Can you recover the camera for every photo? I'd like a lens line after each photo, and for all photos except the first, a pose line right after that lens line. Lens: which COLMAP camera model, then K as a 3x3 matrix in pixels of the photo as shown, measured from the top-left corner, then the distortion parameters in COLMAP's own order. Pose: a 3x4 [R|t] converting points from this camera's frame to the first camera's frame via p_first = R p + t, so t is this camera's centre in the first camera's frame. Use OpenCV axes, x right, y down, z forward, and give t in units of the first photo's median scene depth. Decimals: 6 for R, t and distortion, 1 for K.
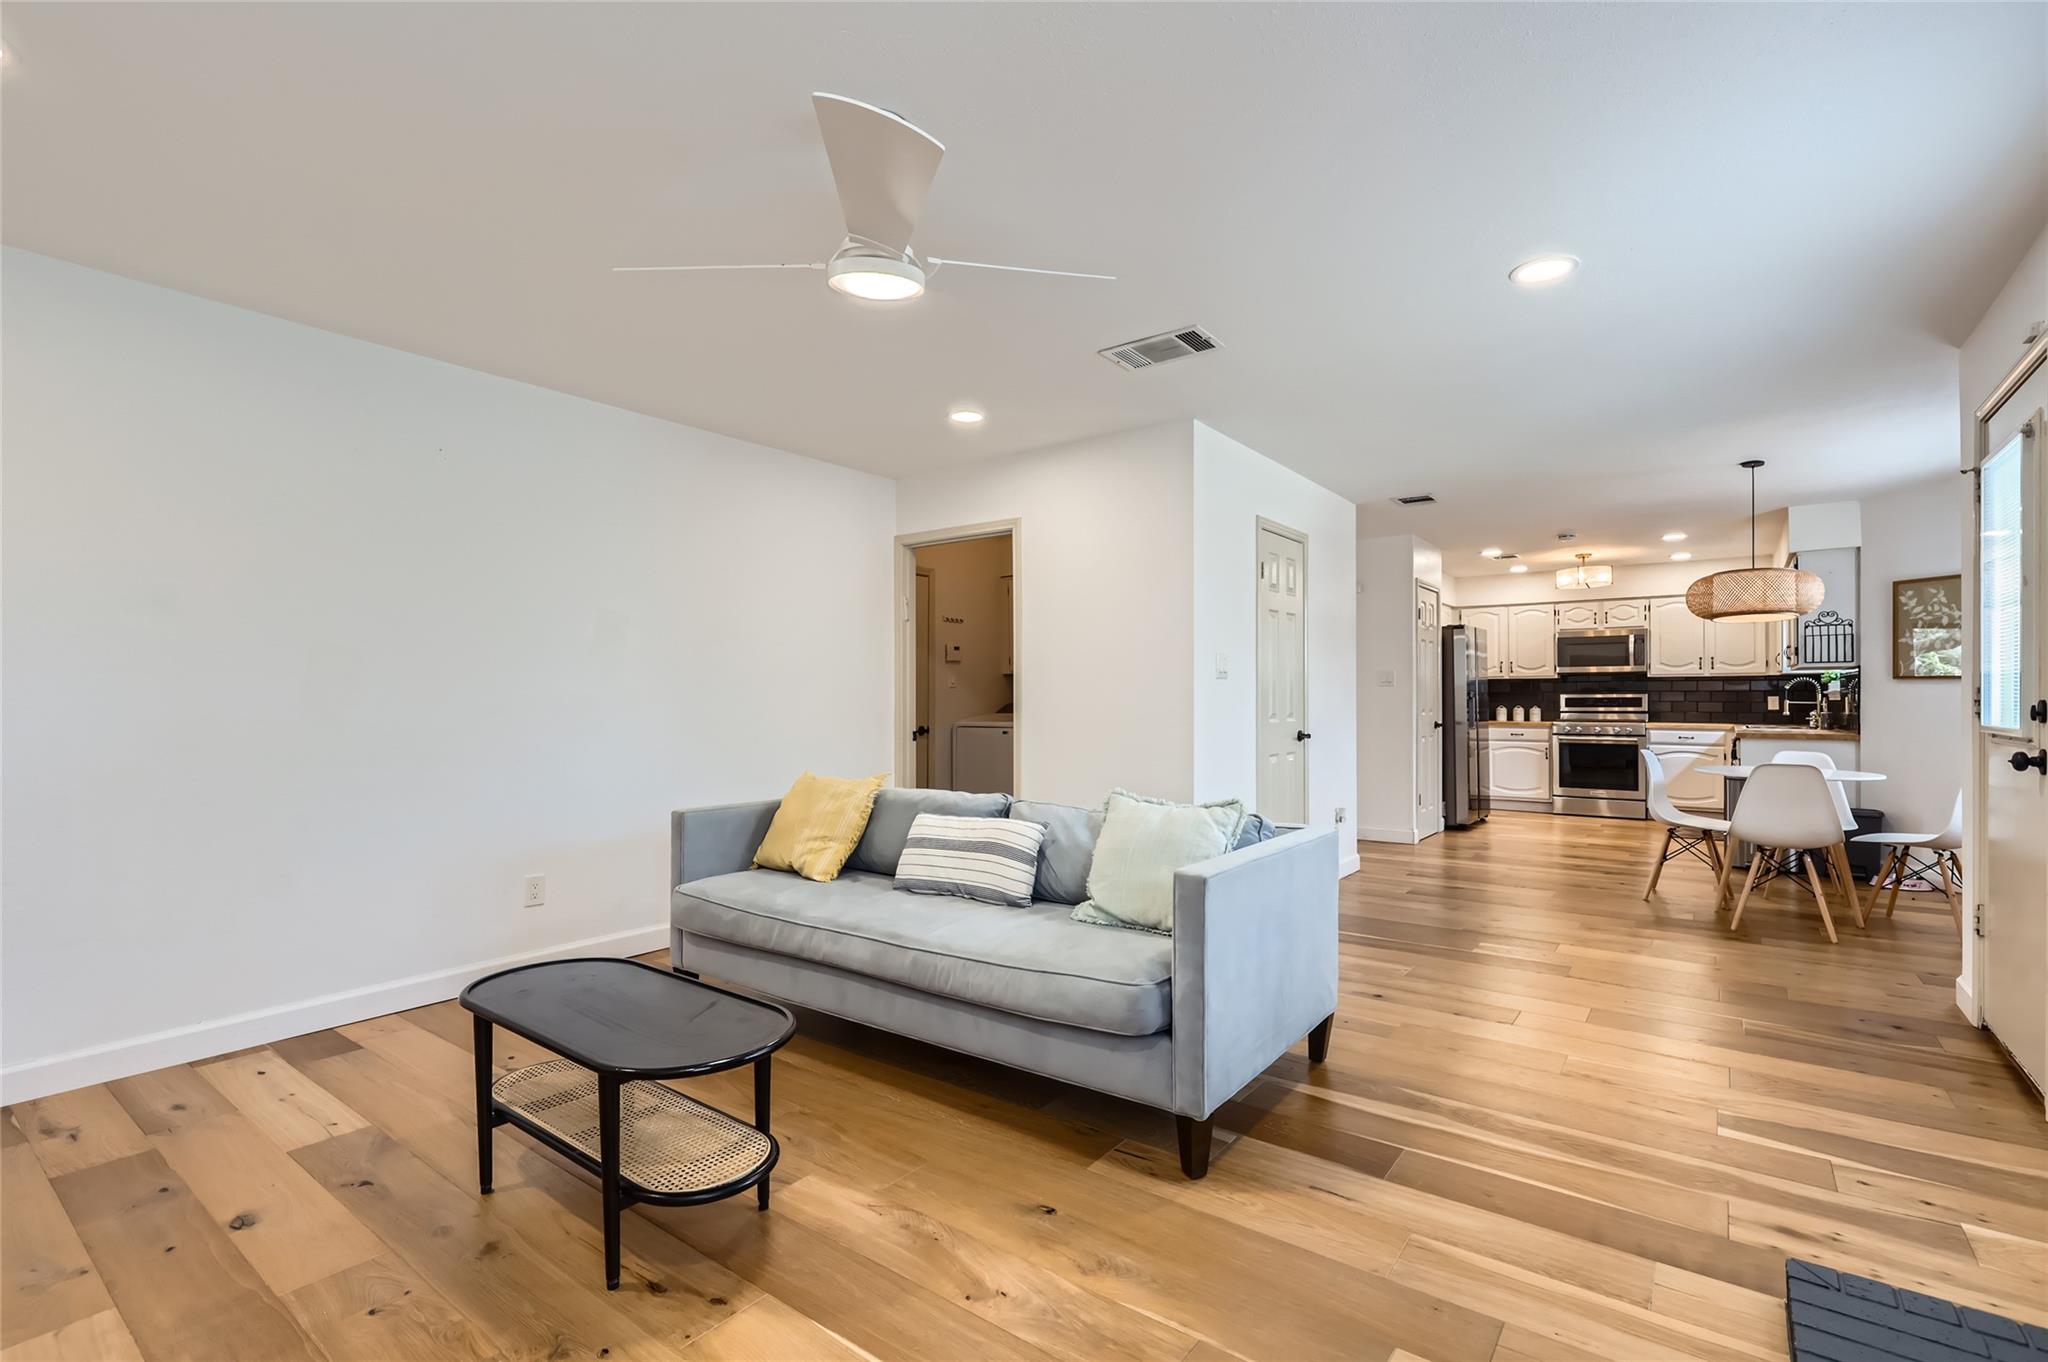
lens RADIAL K [[924.0, 0, 1023.4], [0, 924.0, 693.3], [0, 0, 1]] dist [0.004458, -0.002379]
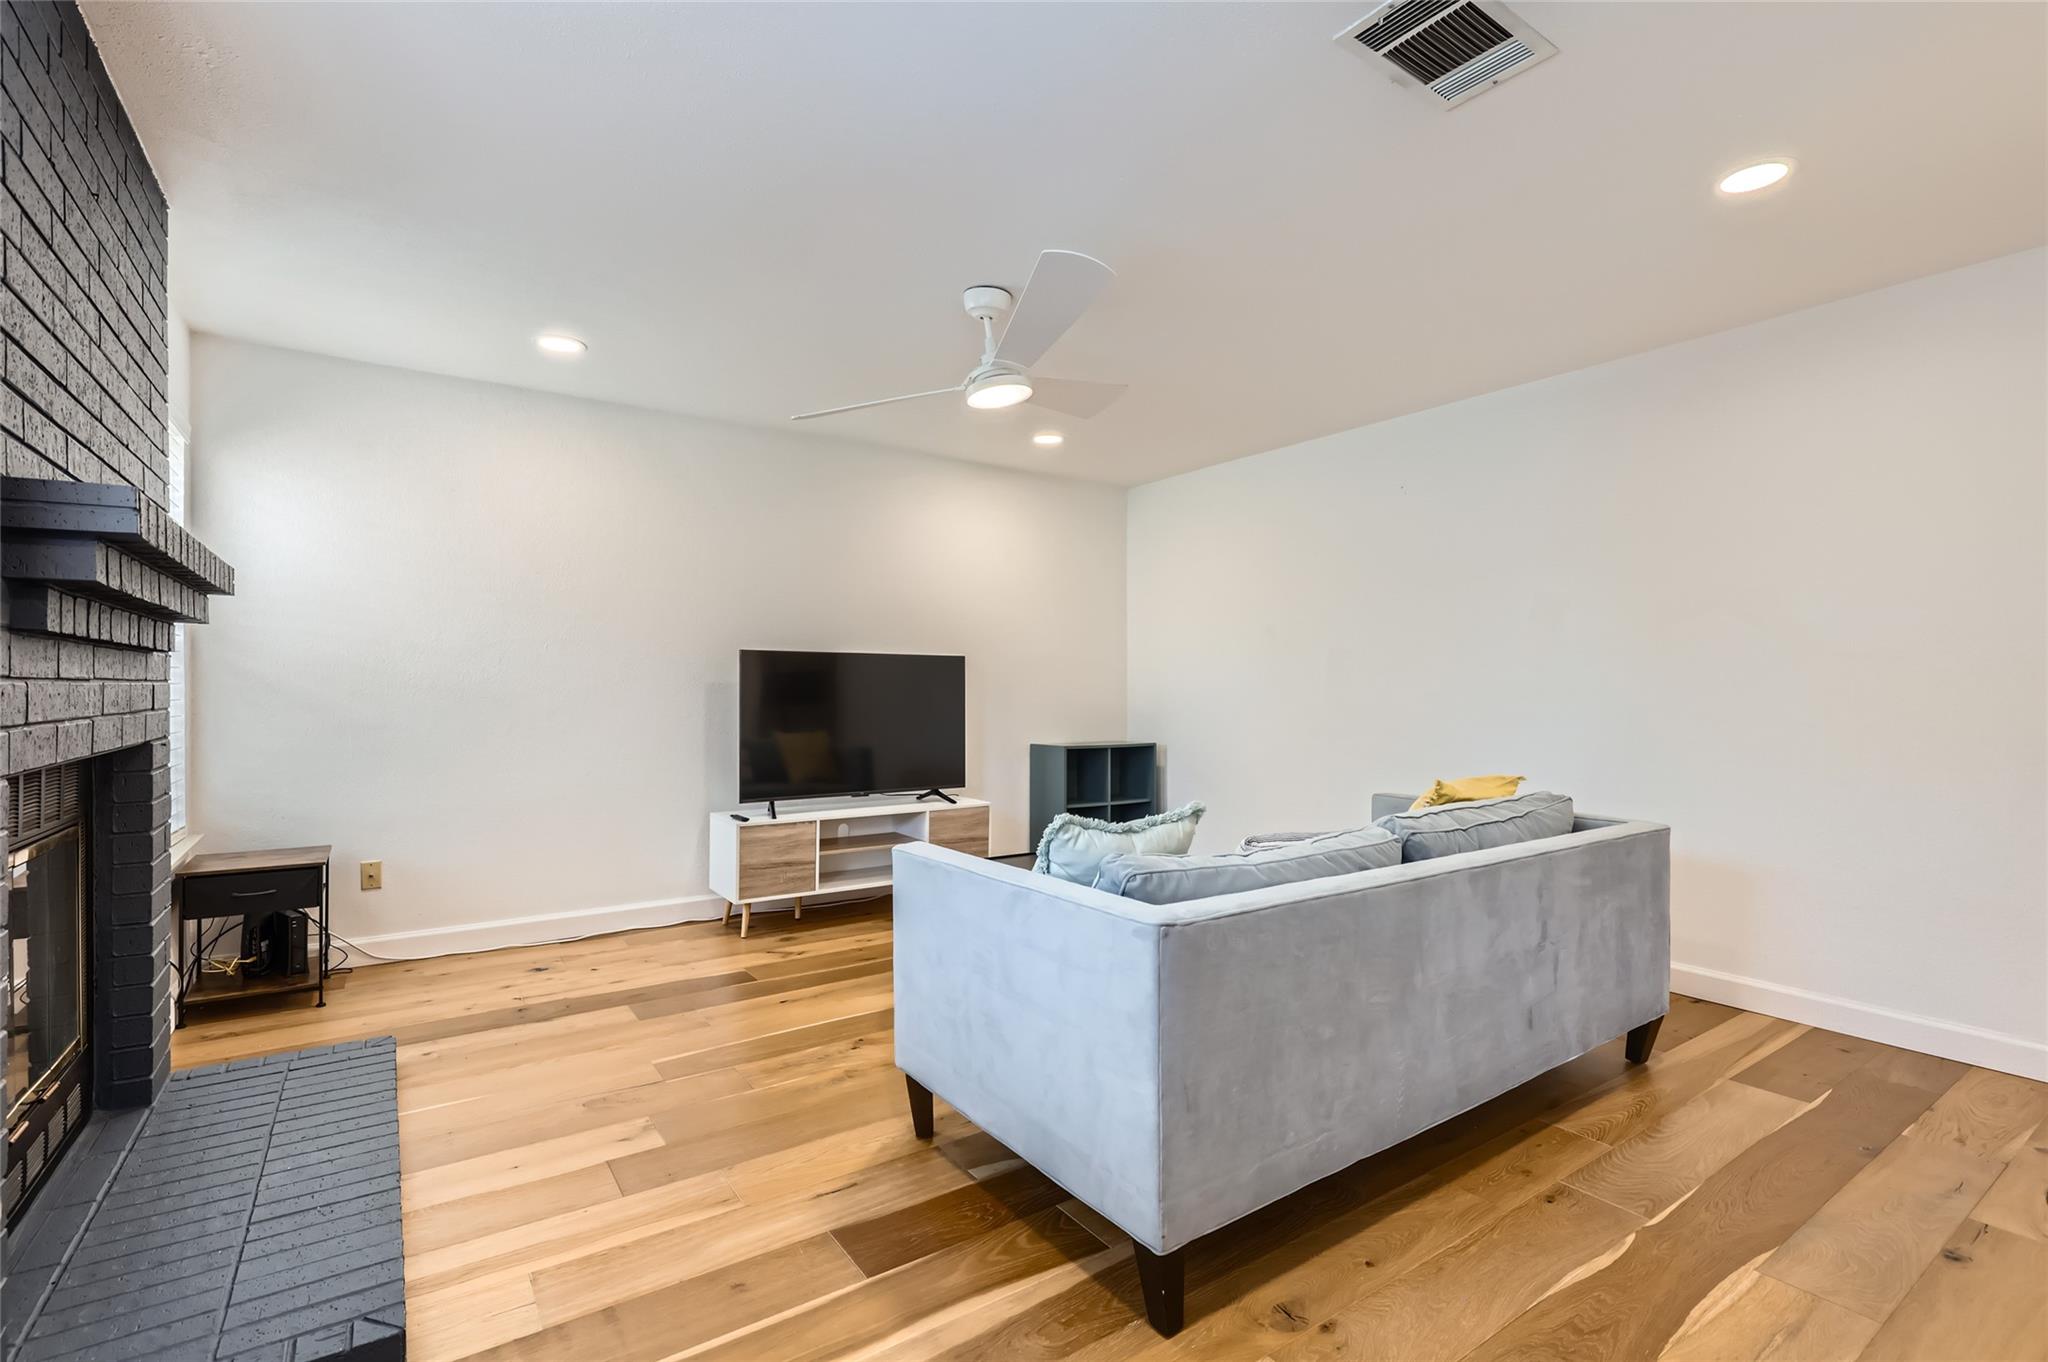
lens RADIAL K [[924.0, 0, 1017.2], [0, 924.0, 680.3], [0, 0, 1]] dist [0.004458, -0.002379]
pose [[-0.317261, -0.004660, -0.948327, 0.286639], [0.008140, 0.999938, -0.007637, 0.002682], [0.948303, -0.010142, -0.317203, 0.356884]]
